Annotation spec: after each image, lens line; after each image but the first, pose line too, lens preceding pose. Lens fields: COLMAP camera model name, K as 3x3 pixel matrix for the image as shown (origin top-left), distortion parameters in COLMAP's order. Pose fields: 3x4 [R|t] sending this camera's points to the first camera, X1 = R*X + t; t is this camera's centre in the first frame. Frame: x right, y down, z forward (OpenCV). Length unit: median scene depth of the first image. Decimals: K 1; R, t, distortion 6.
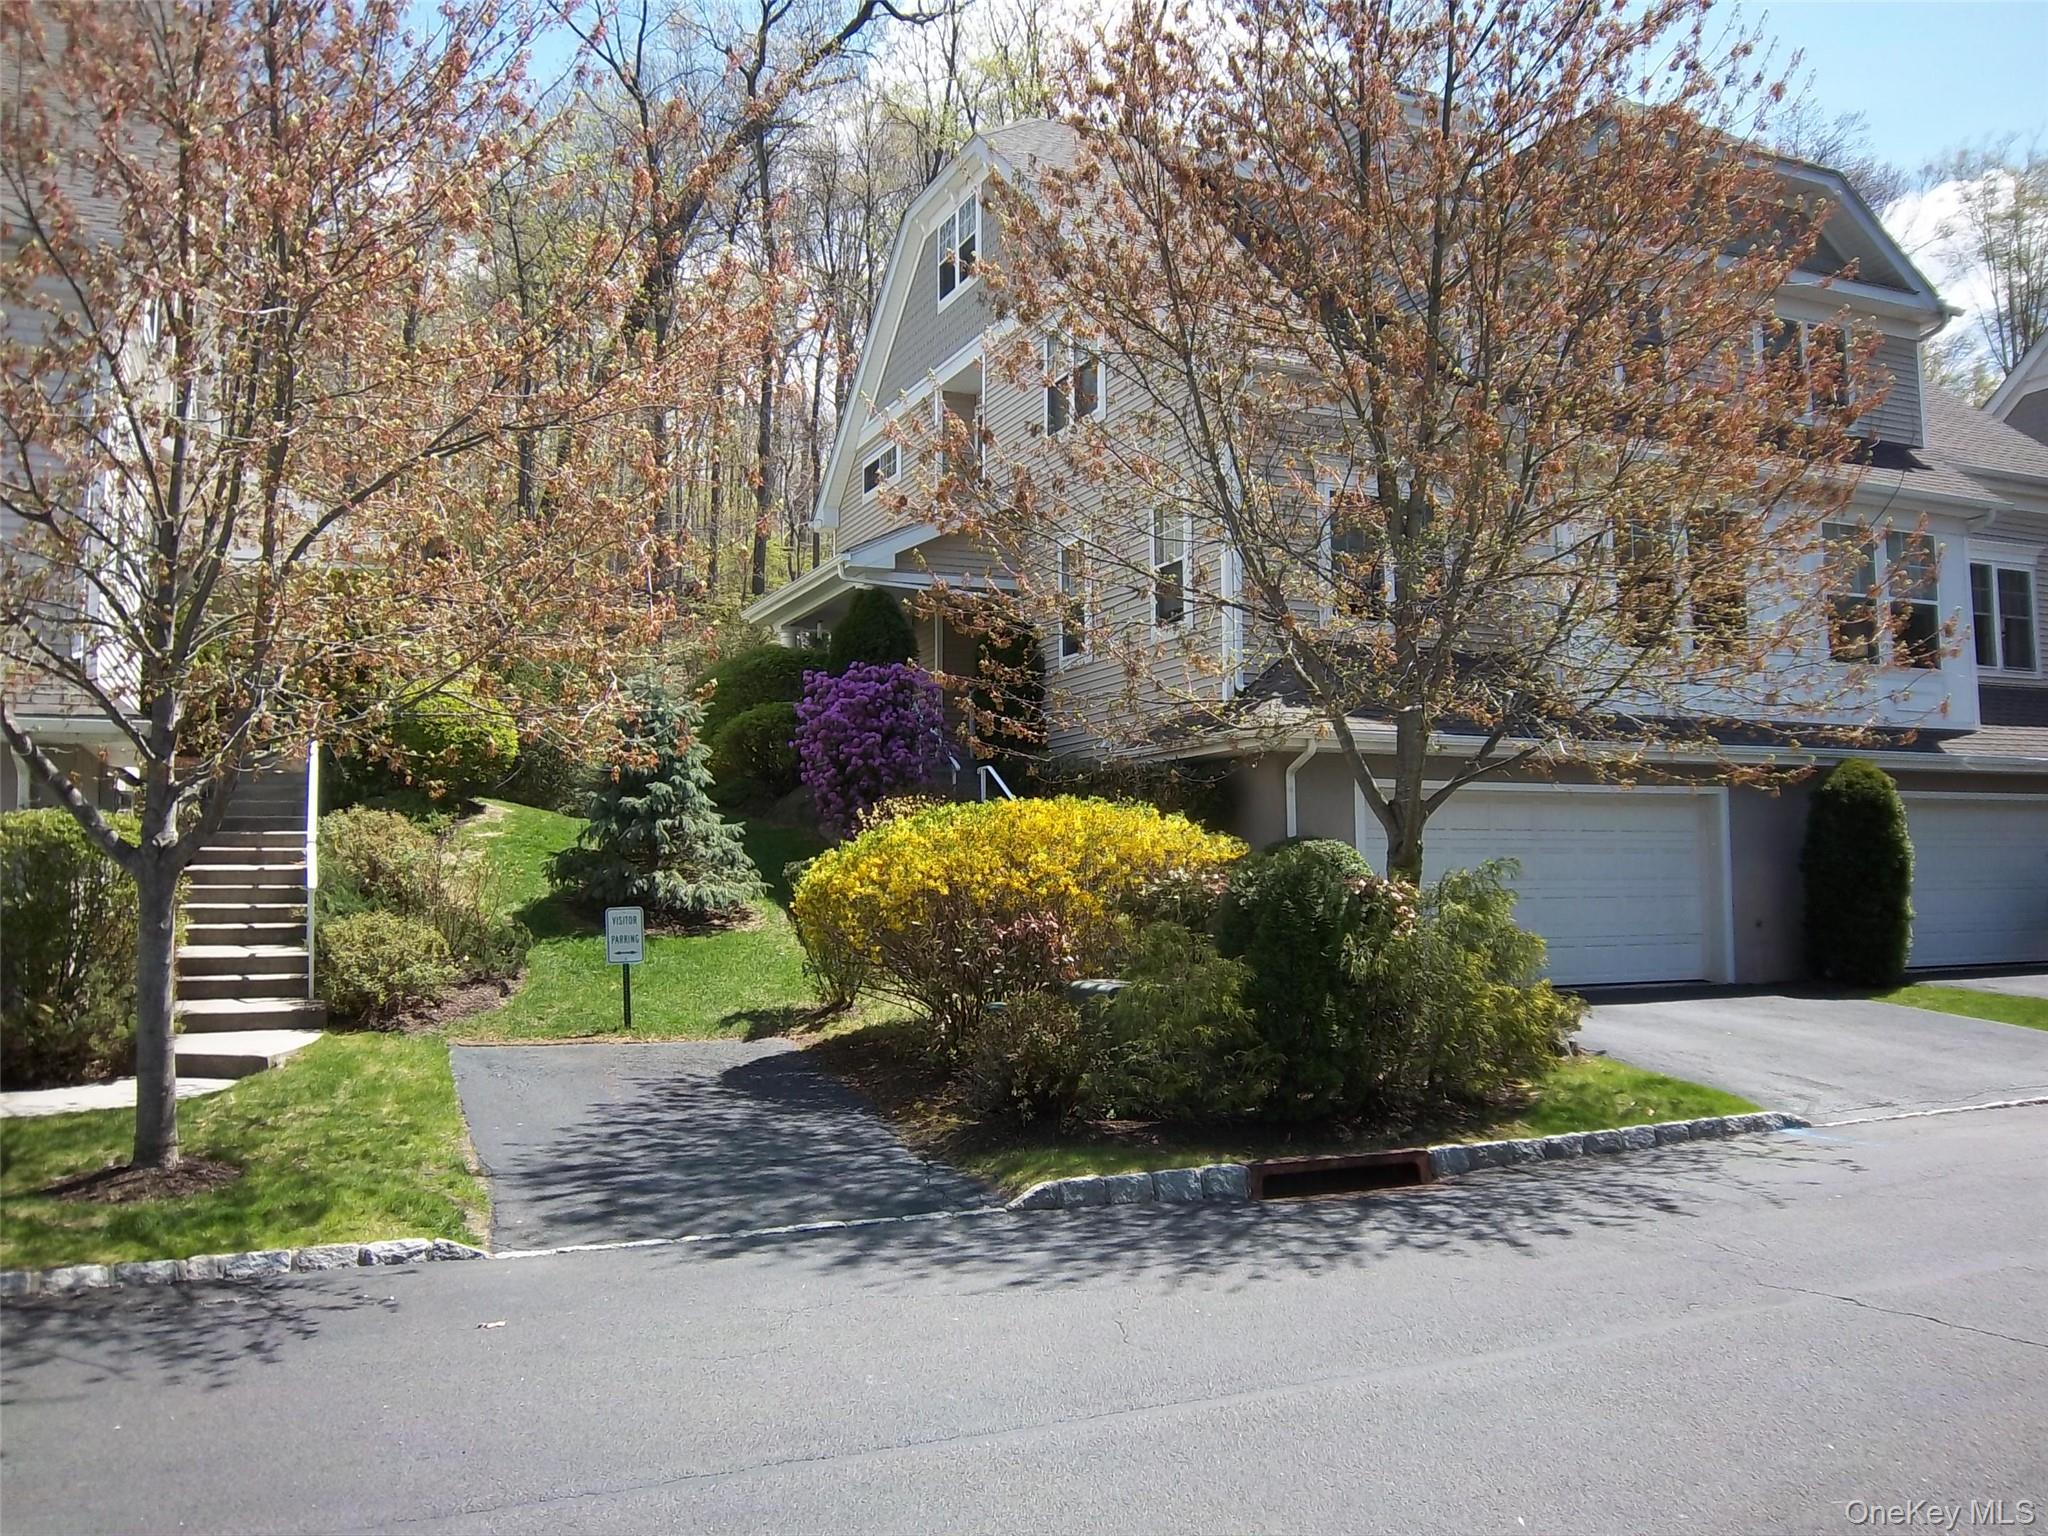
lens RADIAL K [[1704.3, 0, 1023.6], [0, 1704.3, 765.9], [0, 0, 1]] dist [-0.109038, 0.078727]
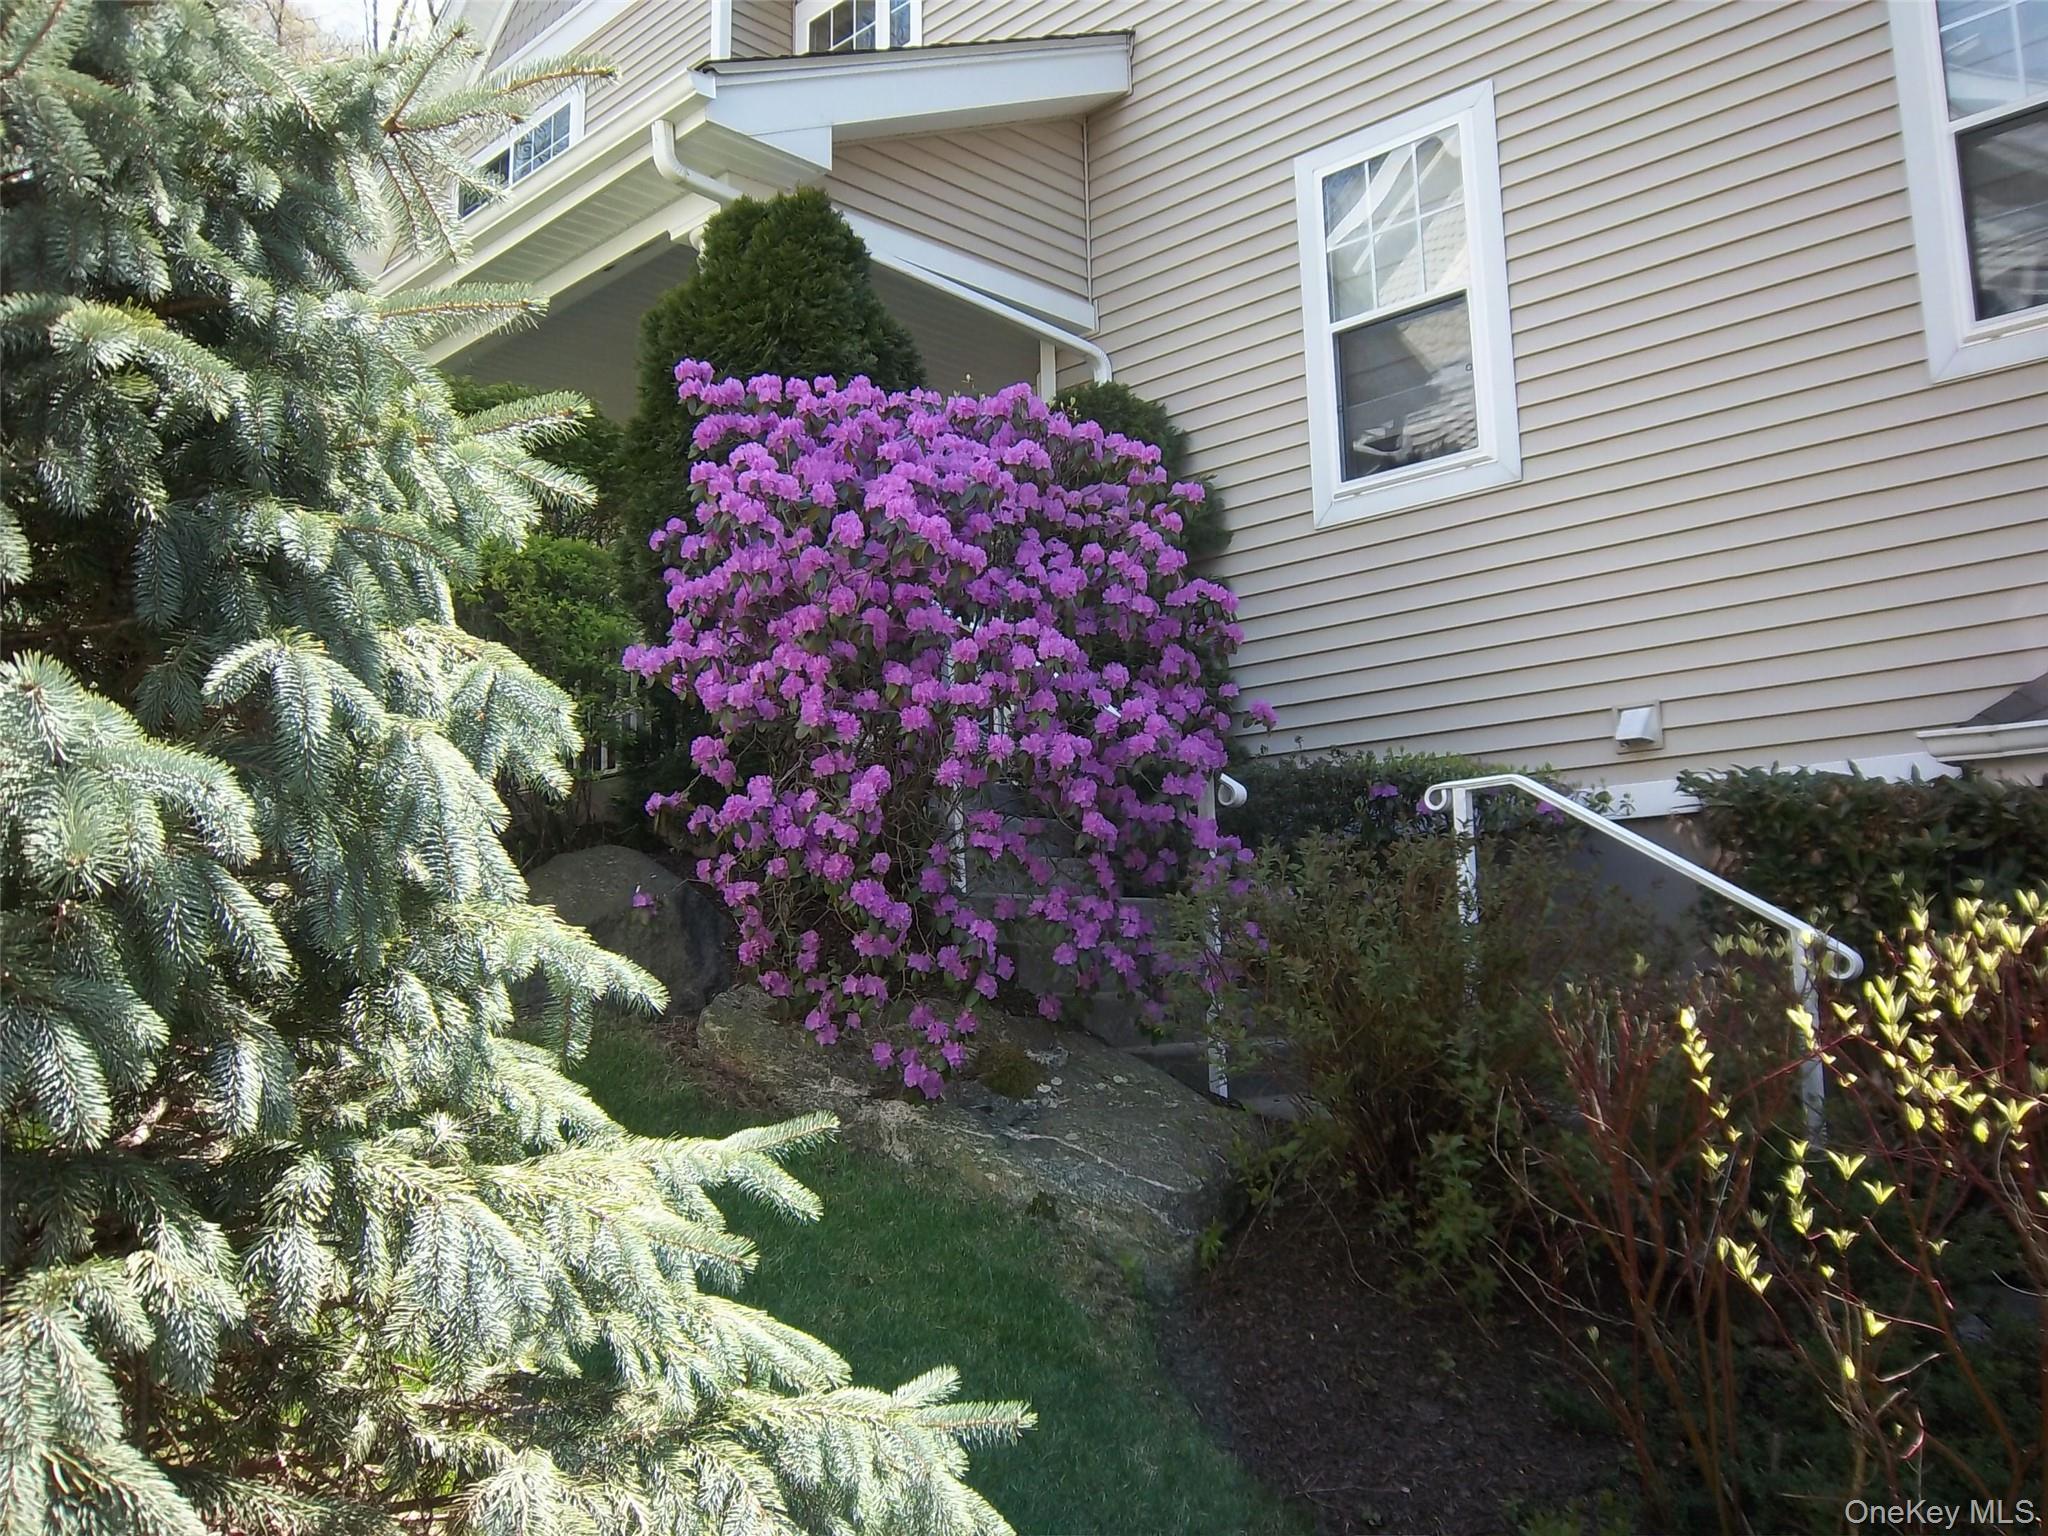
lens RADIAL K [[1704.3, 0, 1024.0], [0, 1704.3, 769.0], [0, 0, 1]] dist [-0.109038, 0.078727]
pose [[0.925599, 0.032576, 0.377101, -0.199306], [-0.009630, 0.997994, -0.062574, 0.015841], [-0.378383, 0.054287, 0.924056, 0.903462]]
